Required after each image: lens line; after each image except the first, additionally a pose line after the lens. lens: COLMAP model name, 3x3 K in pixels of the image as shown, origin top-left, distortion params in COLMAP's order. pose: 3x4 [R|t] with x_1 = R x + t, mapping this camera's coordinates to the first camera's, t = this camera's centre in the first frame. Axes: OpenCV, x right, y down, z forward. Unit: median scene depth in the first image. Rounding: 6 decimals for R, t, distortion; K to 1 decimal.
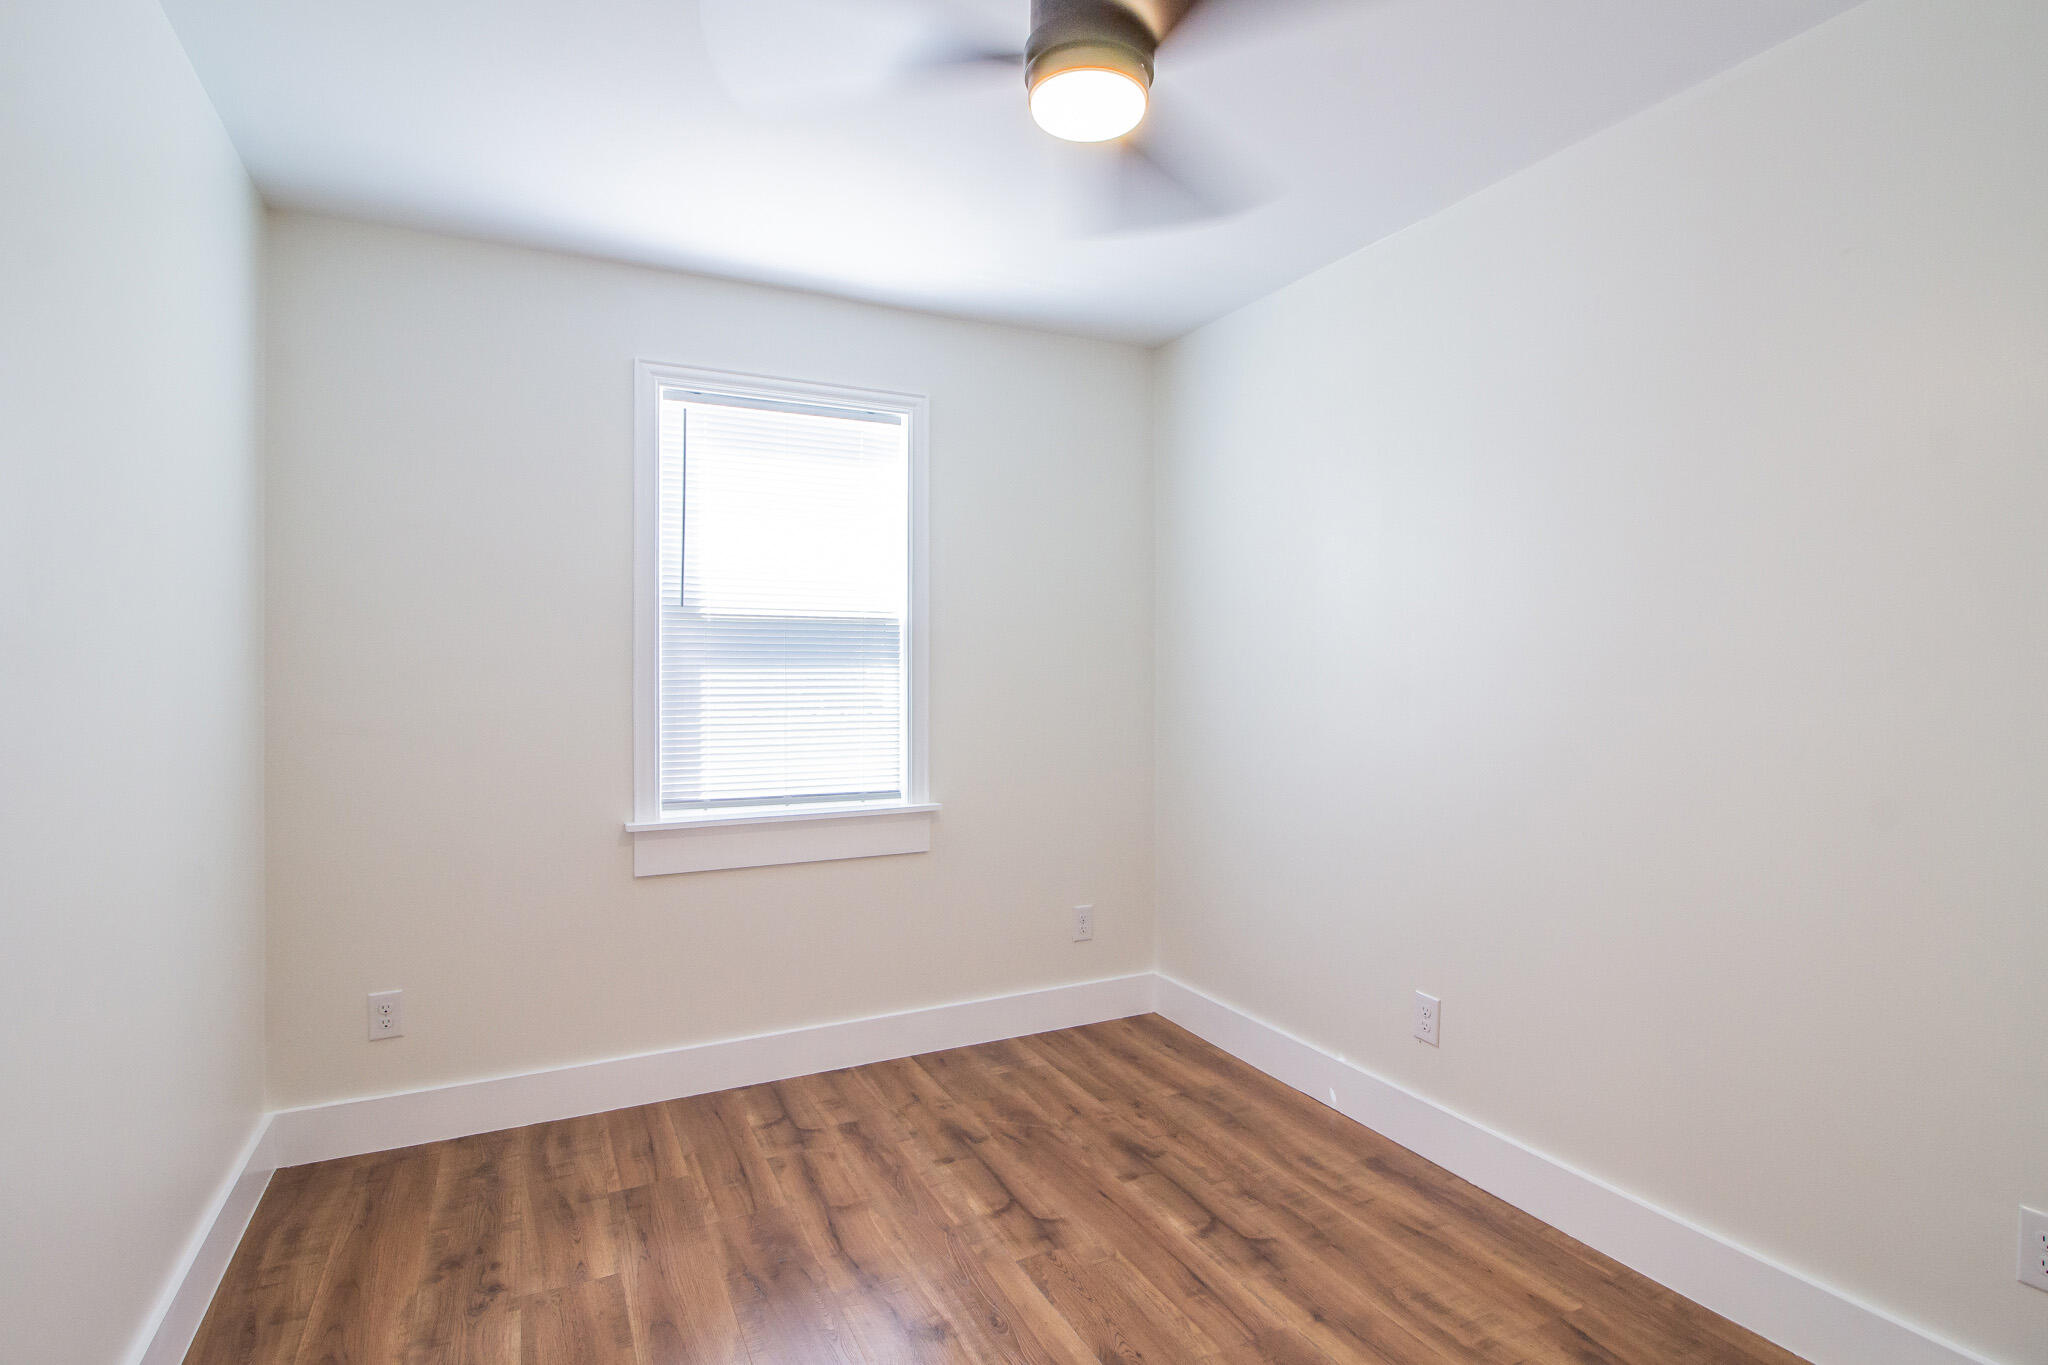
lens RADIAL K [[989.8, 0, 1025.0], [0, 989.8, 659.2], [0, 0, 1]] dist [0.000216, -0.015329]
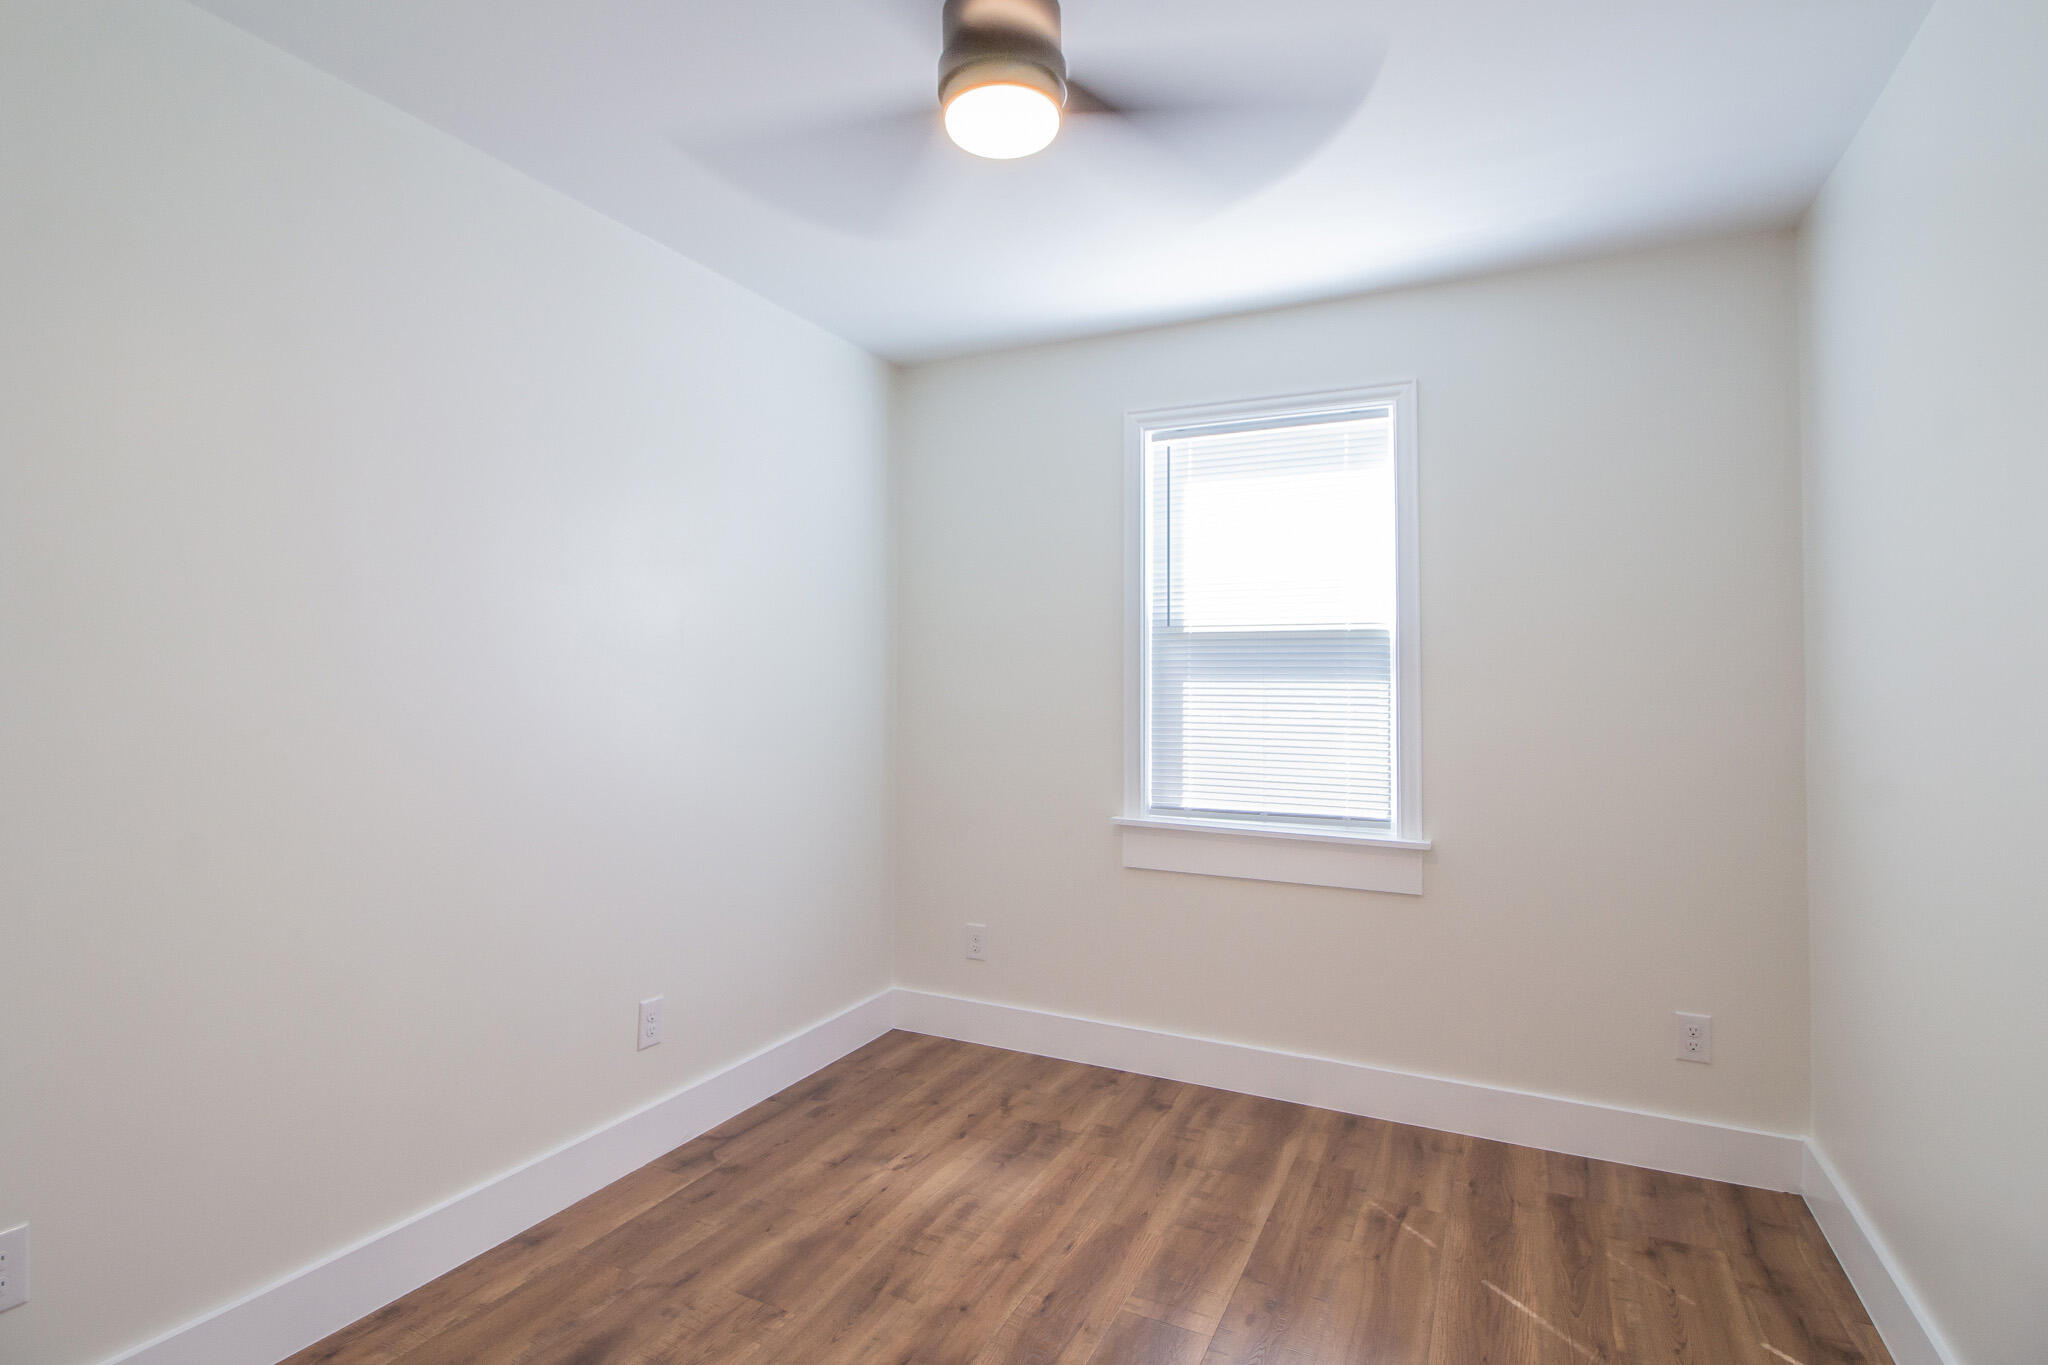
lens RADIAL K [[995.8, 0, 1030.2], [0, 995.8, 651.8], [0, 0, 1]] dist [0.001943, 0.000213]
pose [[0.621369, -0.018324, -0.783304, 0.404870], [-0.003291, 0.999657, -0.025996, 0.003435], [0.783511, 0.018731, 0.621095, 0.189355]]
